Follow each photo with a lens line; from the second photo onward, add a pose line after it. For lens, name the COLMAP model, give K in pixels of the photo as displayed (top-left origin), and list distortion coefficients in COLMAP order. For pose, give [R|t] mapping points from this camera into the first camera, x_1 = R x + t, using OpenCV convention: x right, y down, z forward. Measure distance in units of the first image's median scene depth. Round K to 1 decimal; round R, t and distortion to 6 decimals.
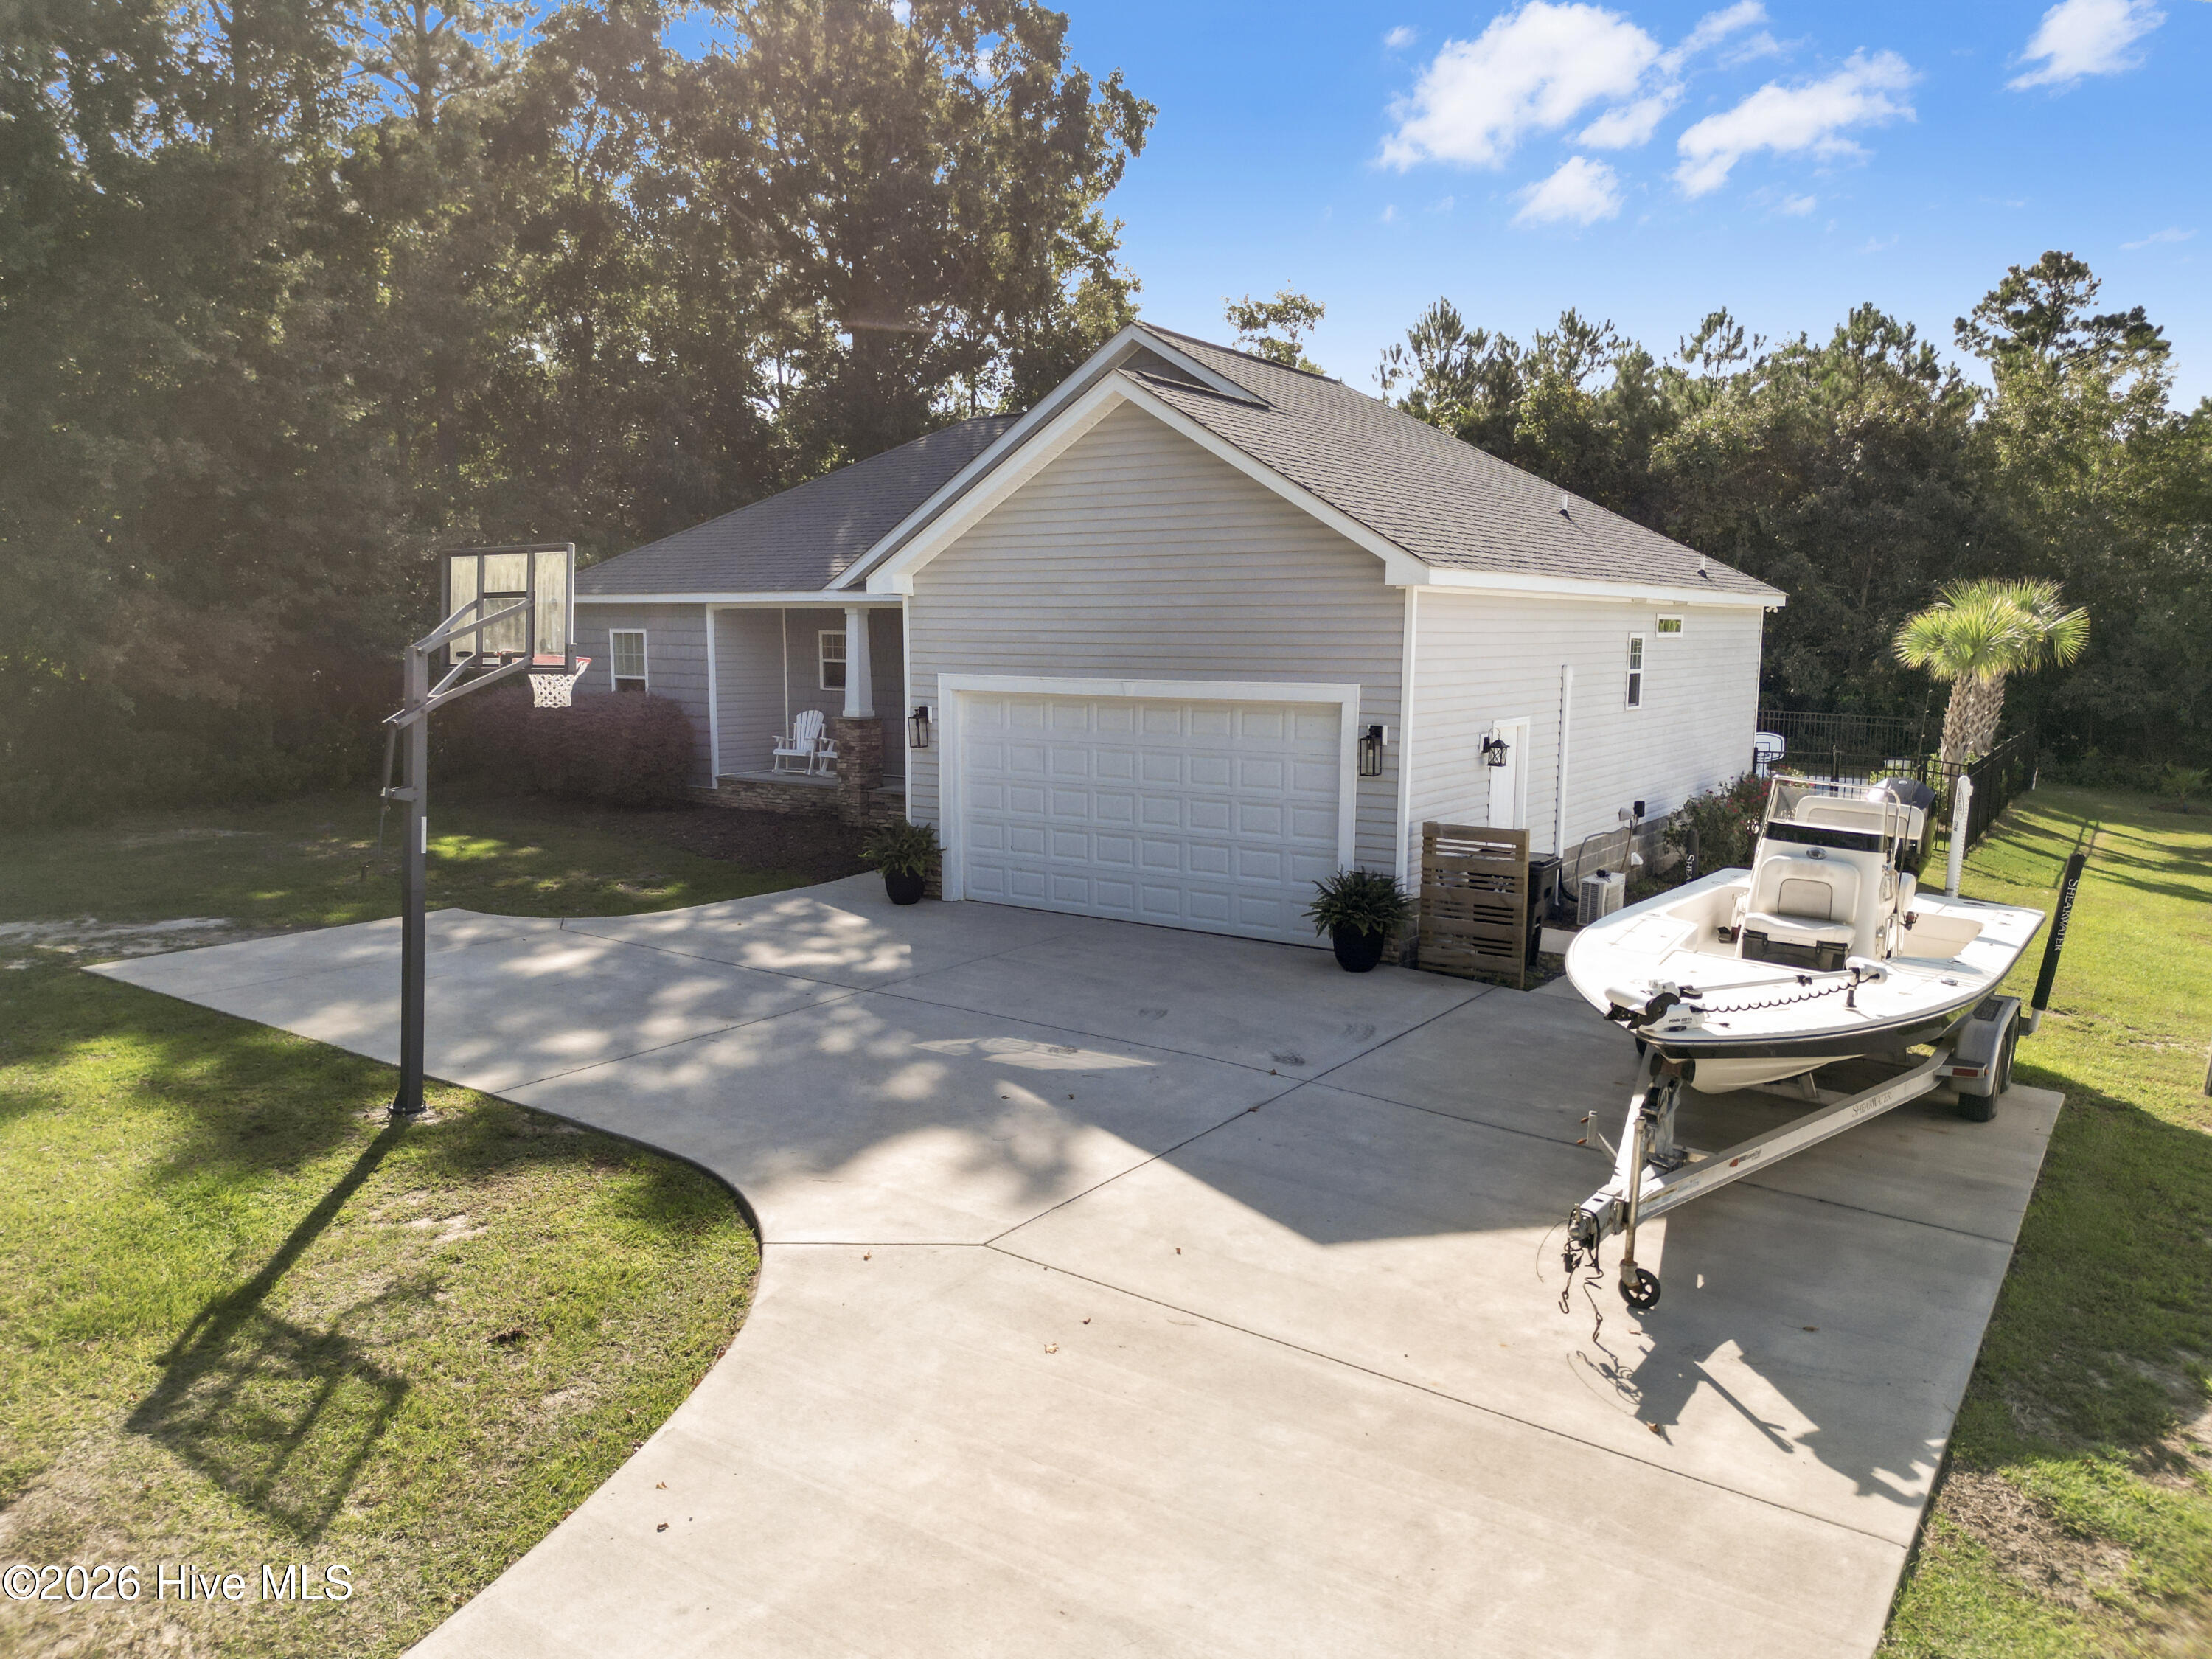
lens RADIAL K [[1560.3, 0, 1119.4], [0, 1560.3, 839.7], [0, 0, 1]] dist [0.051585, -0.043464]
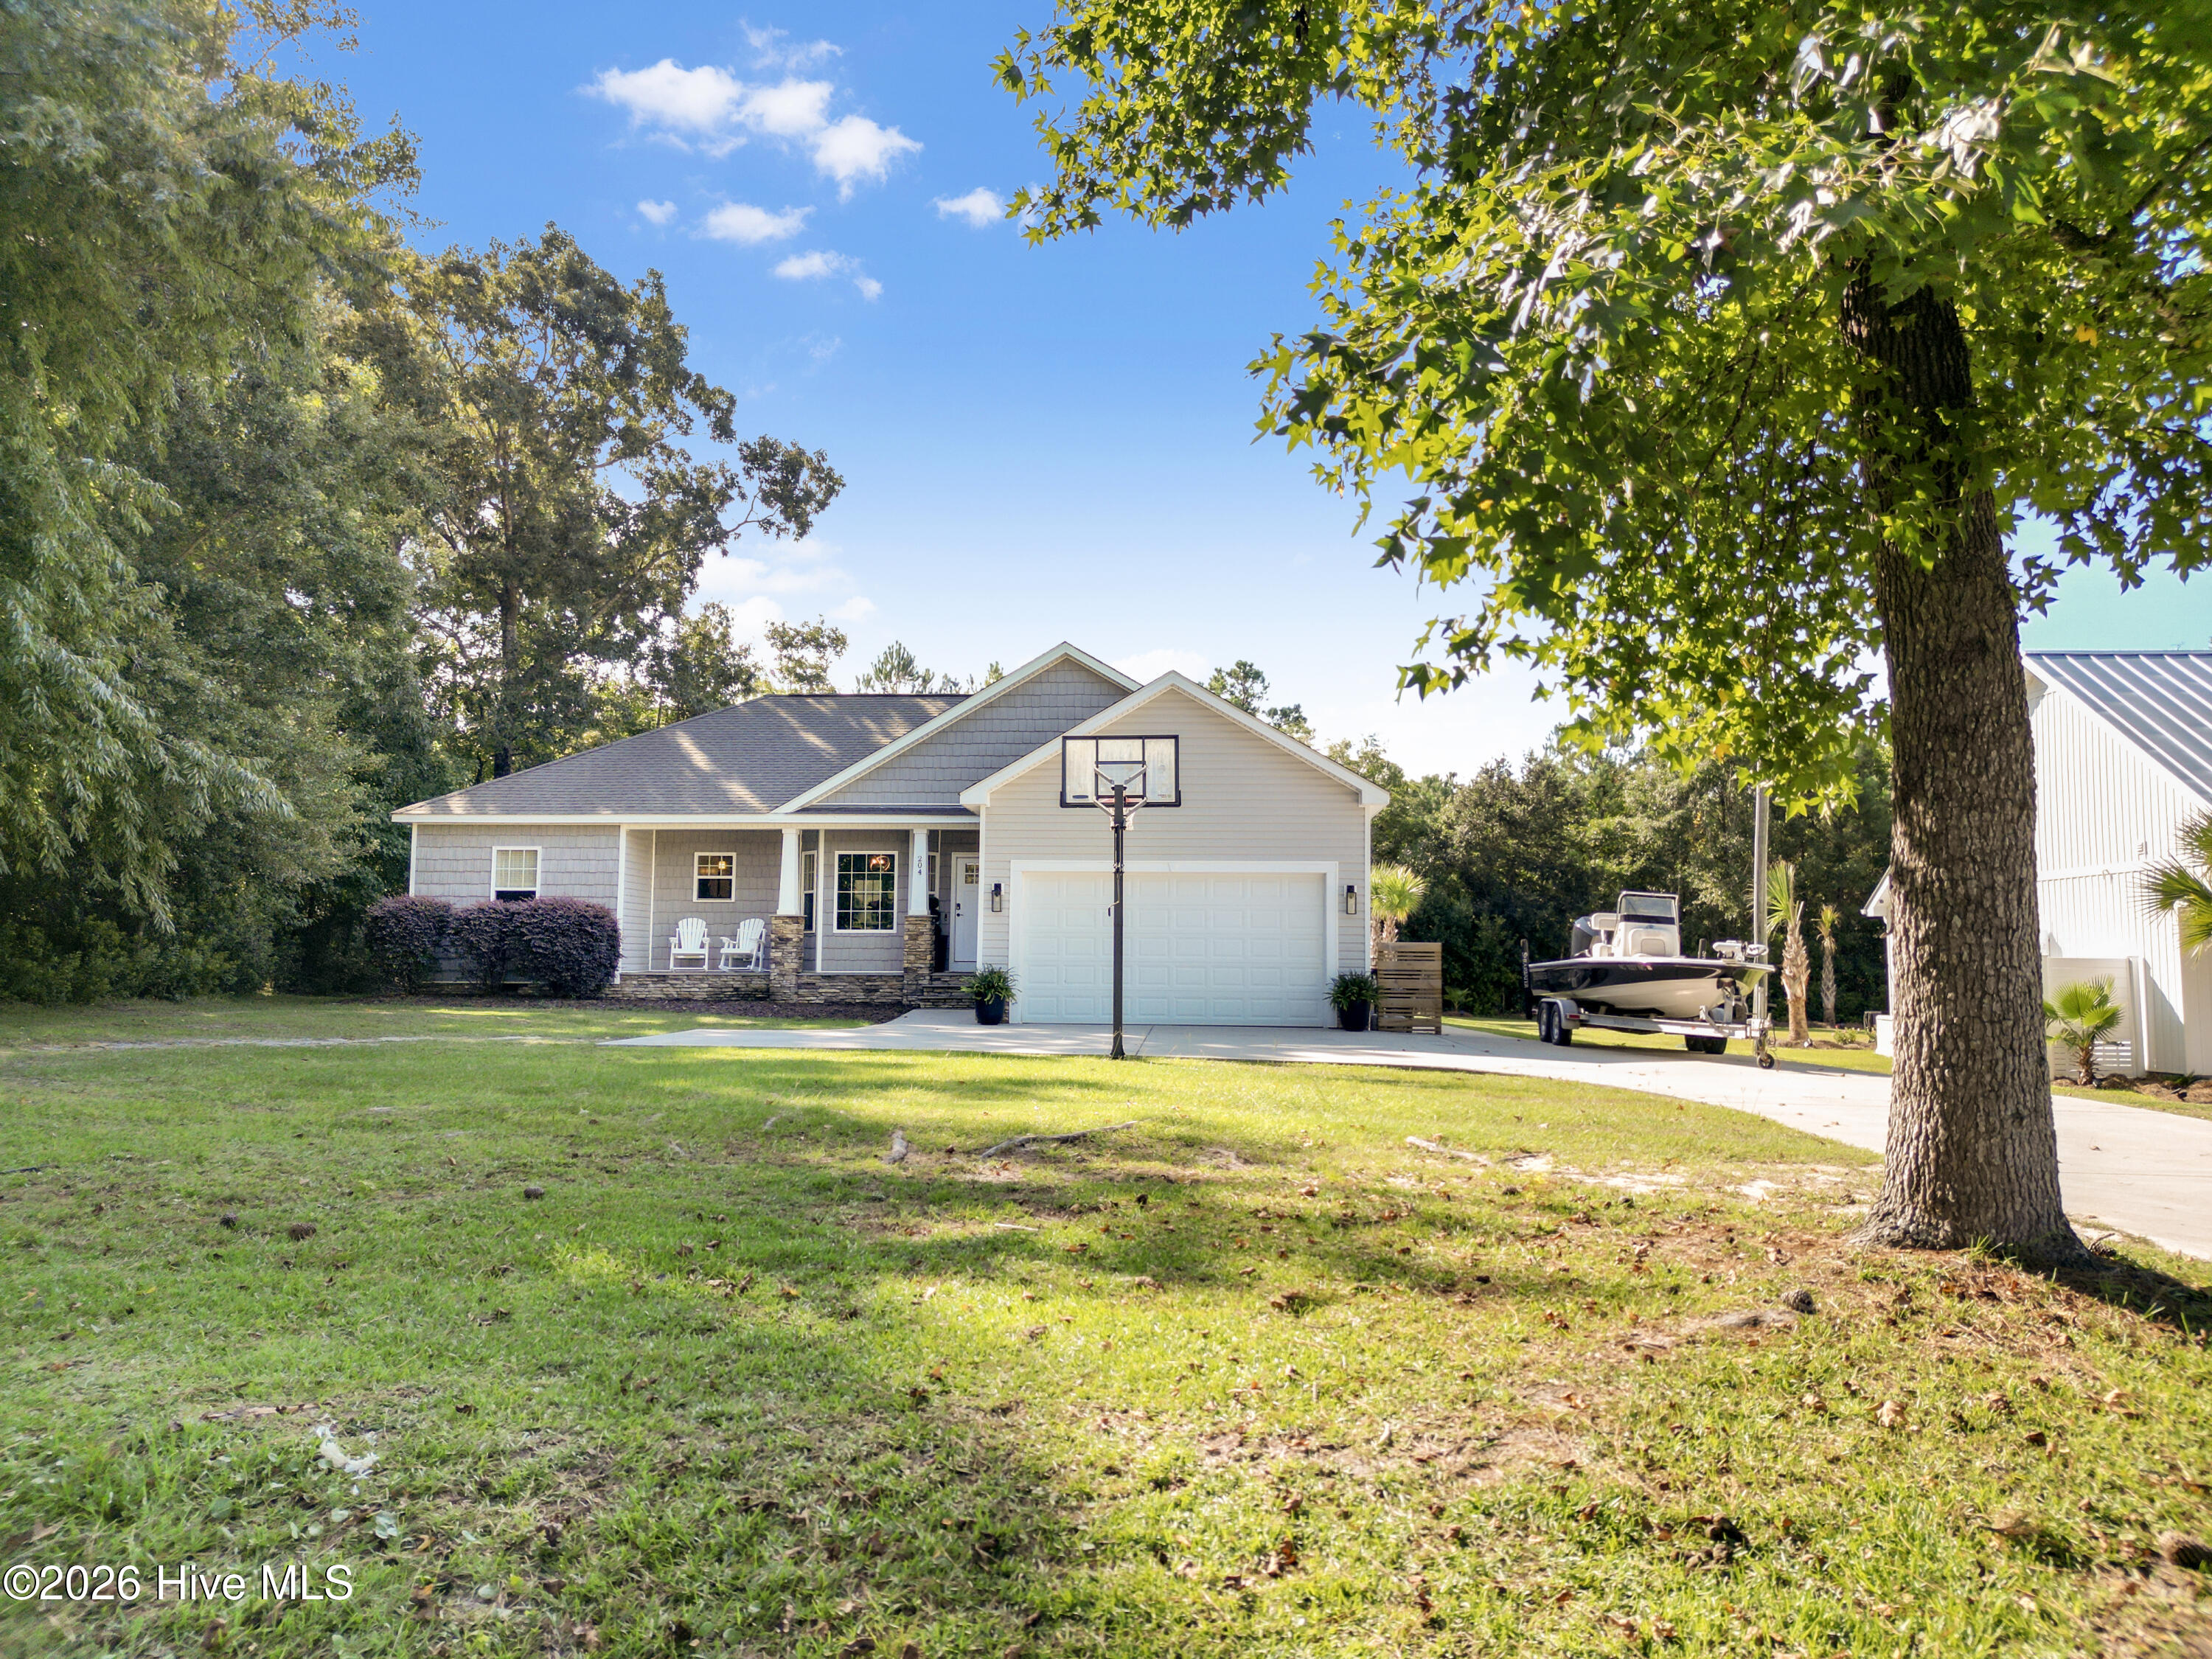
lens RADIAL K [[1560.3, 0, 1109.8], [0, 1560.3, 825.3], [0, 0, 1]] dist [0.051585, -0.043464]
pose [[0.846893, 0.049733, 0.529433, -0.554835], [0.067838, 0.977378, -0.200326, 0.106322], [-0.527419, 0.205570, 0.824361, -0.156168]]
